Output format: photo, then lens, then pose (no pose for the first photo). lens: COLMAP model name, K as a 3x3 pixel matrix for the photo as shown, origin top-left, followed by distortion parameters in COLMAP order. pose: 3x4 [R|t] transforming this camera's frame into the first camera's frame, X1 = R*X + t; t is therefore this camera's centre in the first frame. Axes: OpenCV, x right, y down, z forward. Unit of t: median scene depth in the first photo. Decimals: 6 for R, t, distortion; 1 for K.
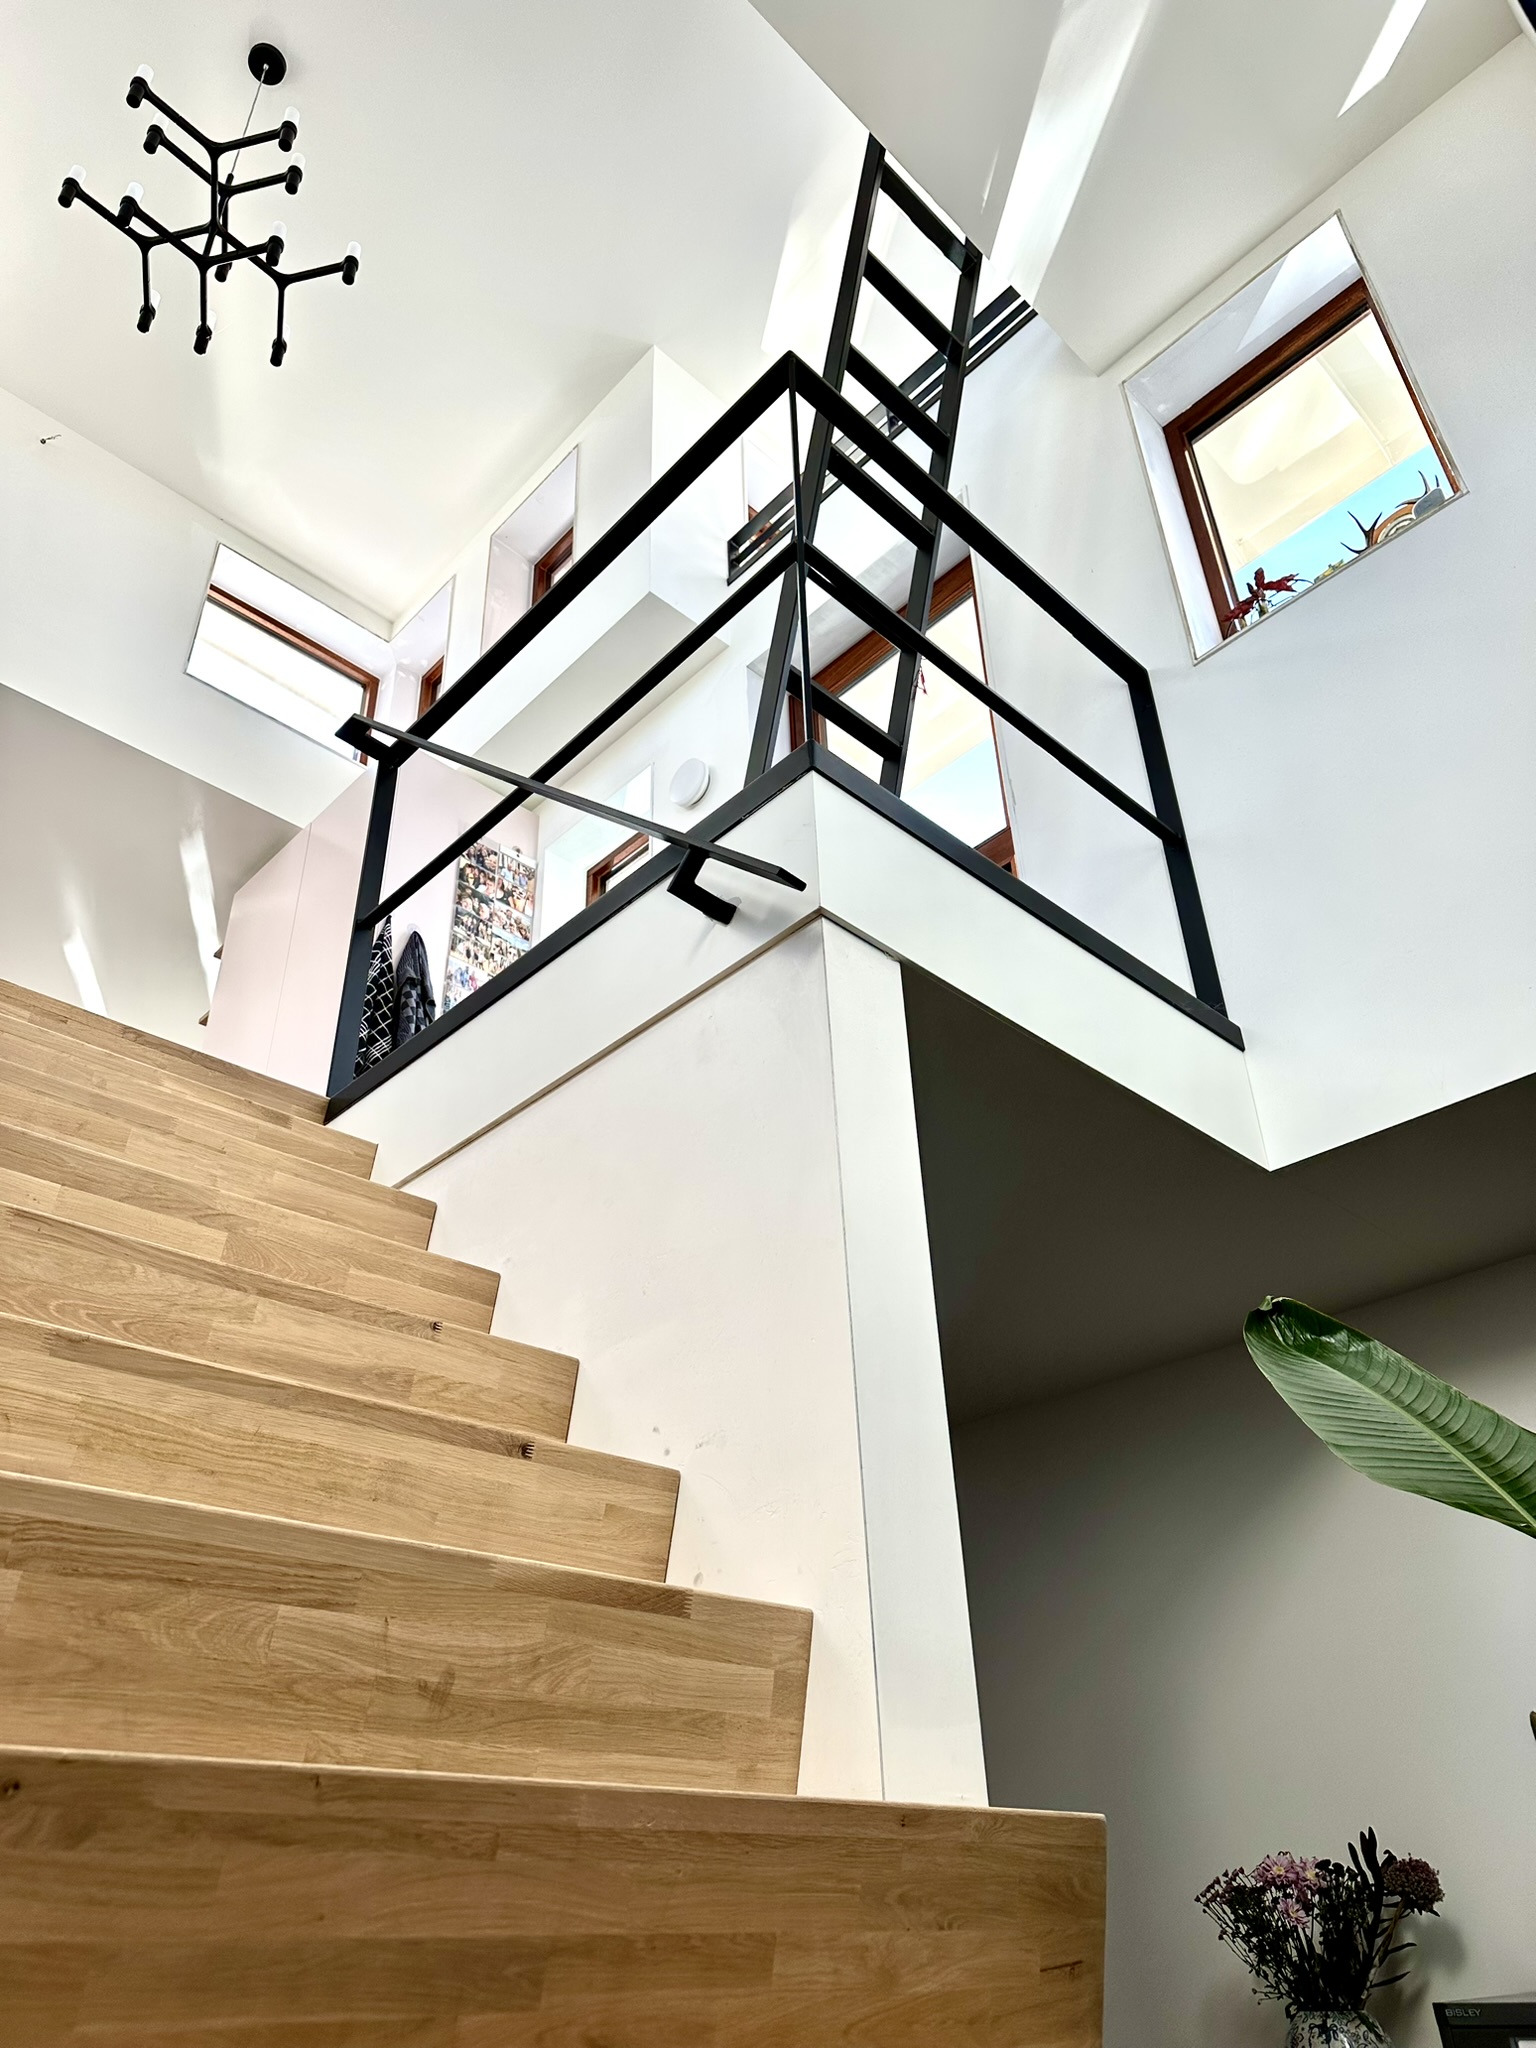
lens RADIAL K [[1439.9, 0, 762.5], [0, 1439.9, 1026.2], [0, 0, 1]] dist [0.036066, -0.005221]
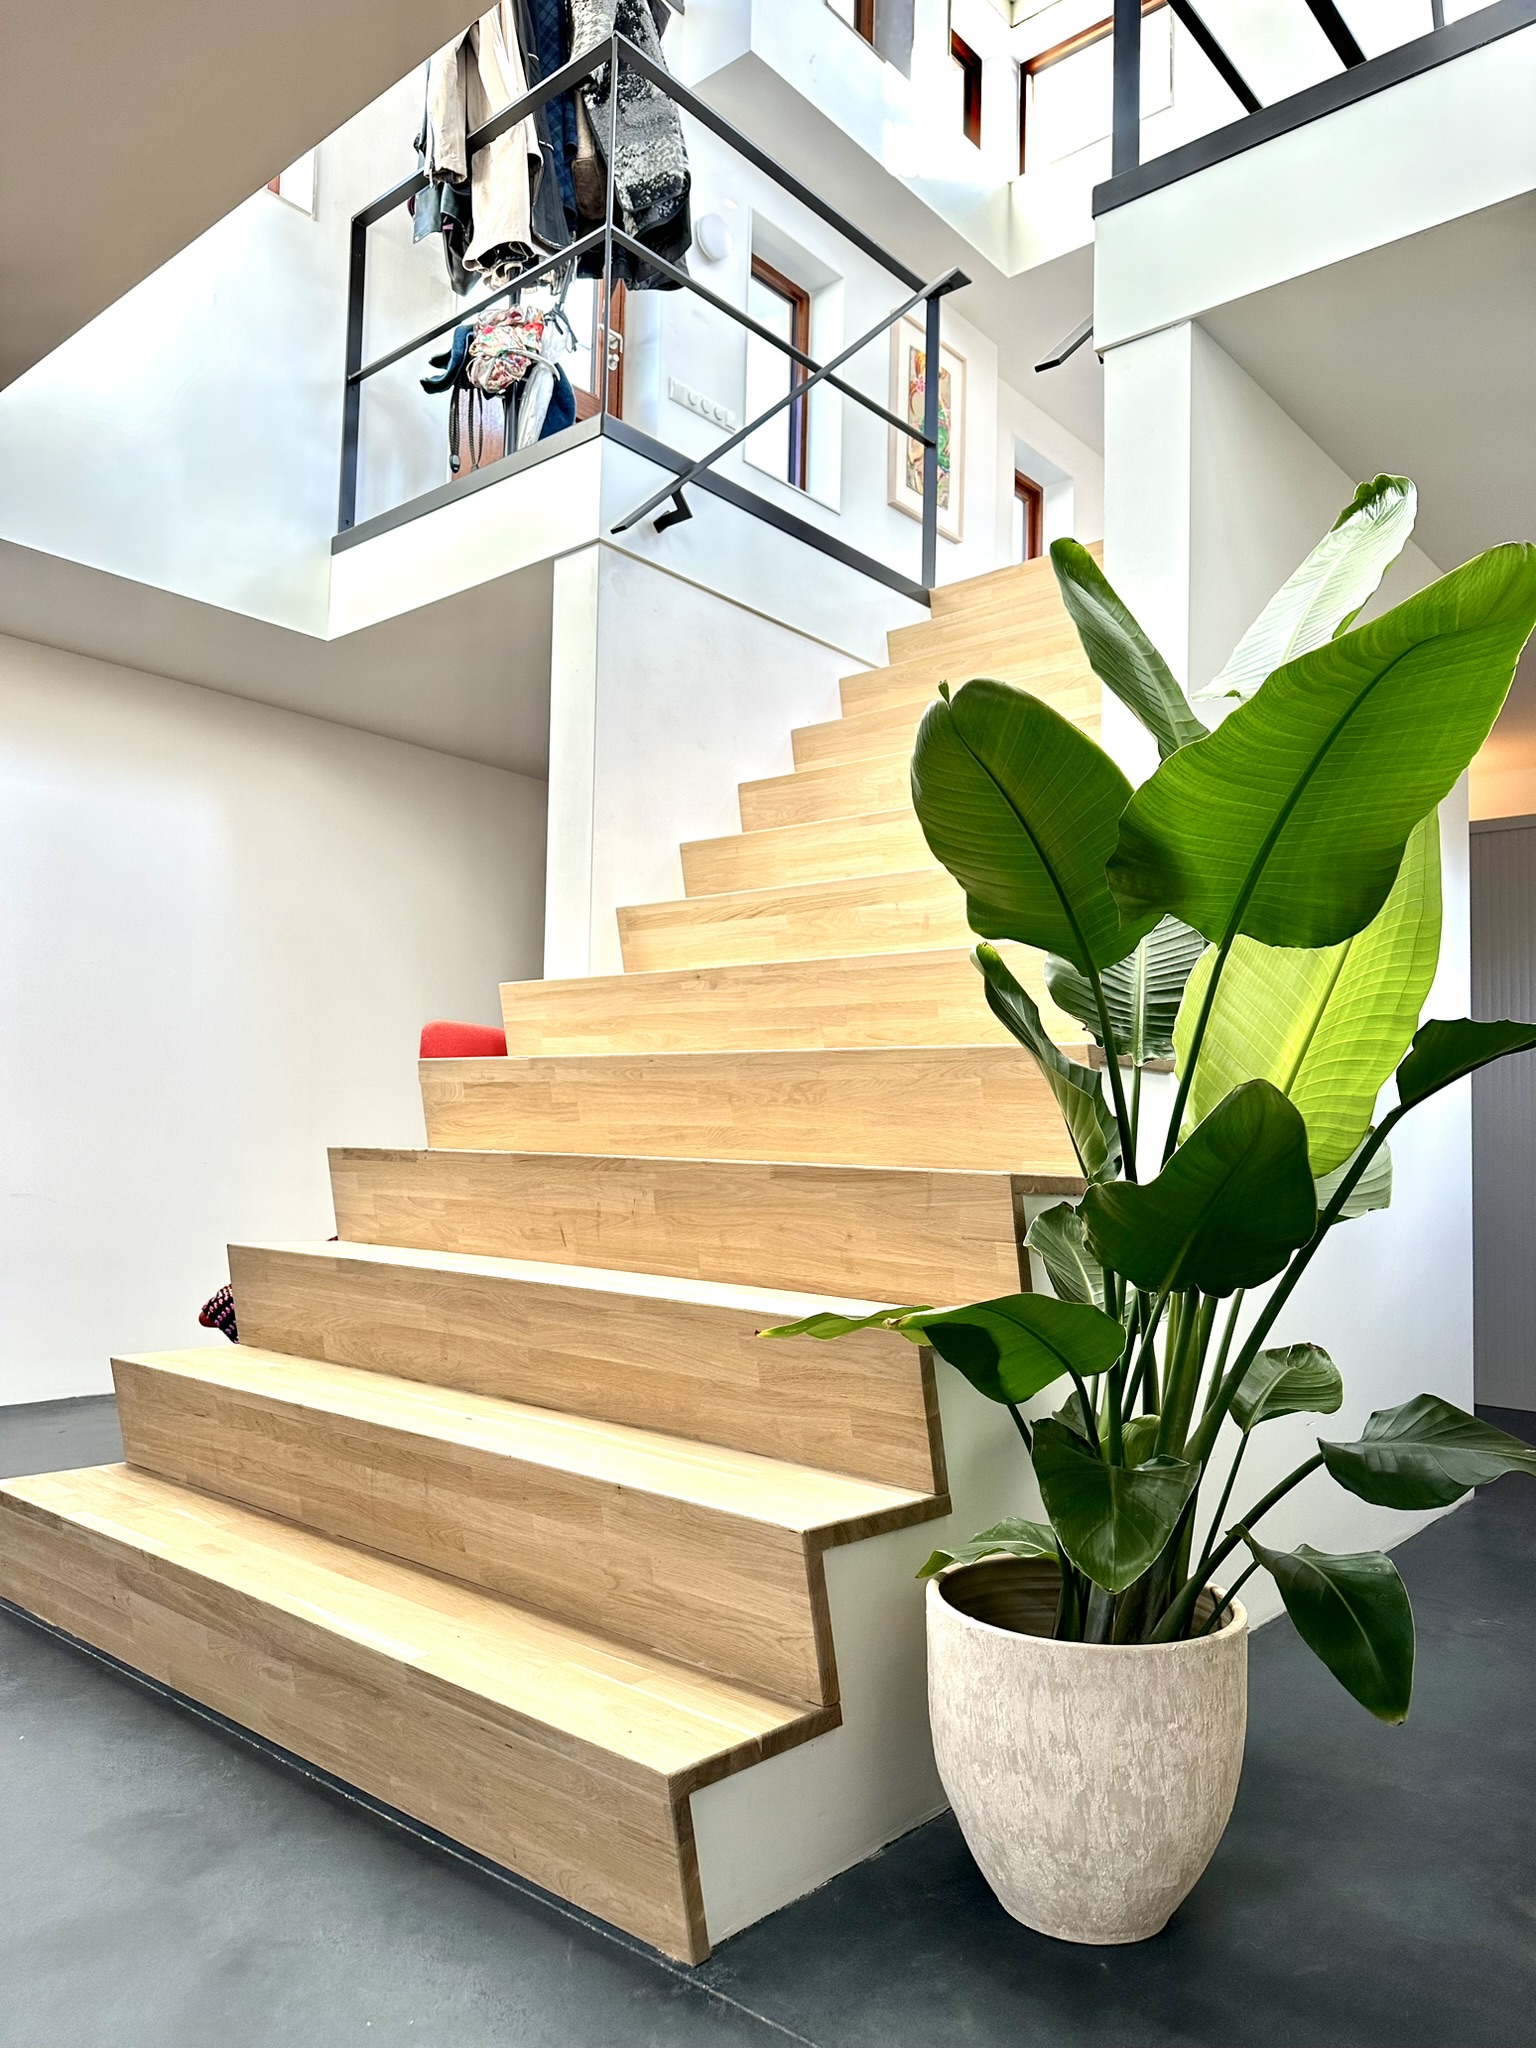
lens RADIAL K [[1439.9, 0, 764.0], [0, 1439.9, 1016.4], [0, 0, 1]] dist [0.036066, -0.005221]
pose [[0.085834, -0.057603, -0.994643, 2.303732], [0.516299, 0.856393, -0.005042, 0.509071], [0.852096, -0.513101, 0.103248, 0.500991]]
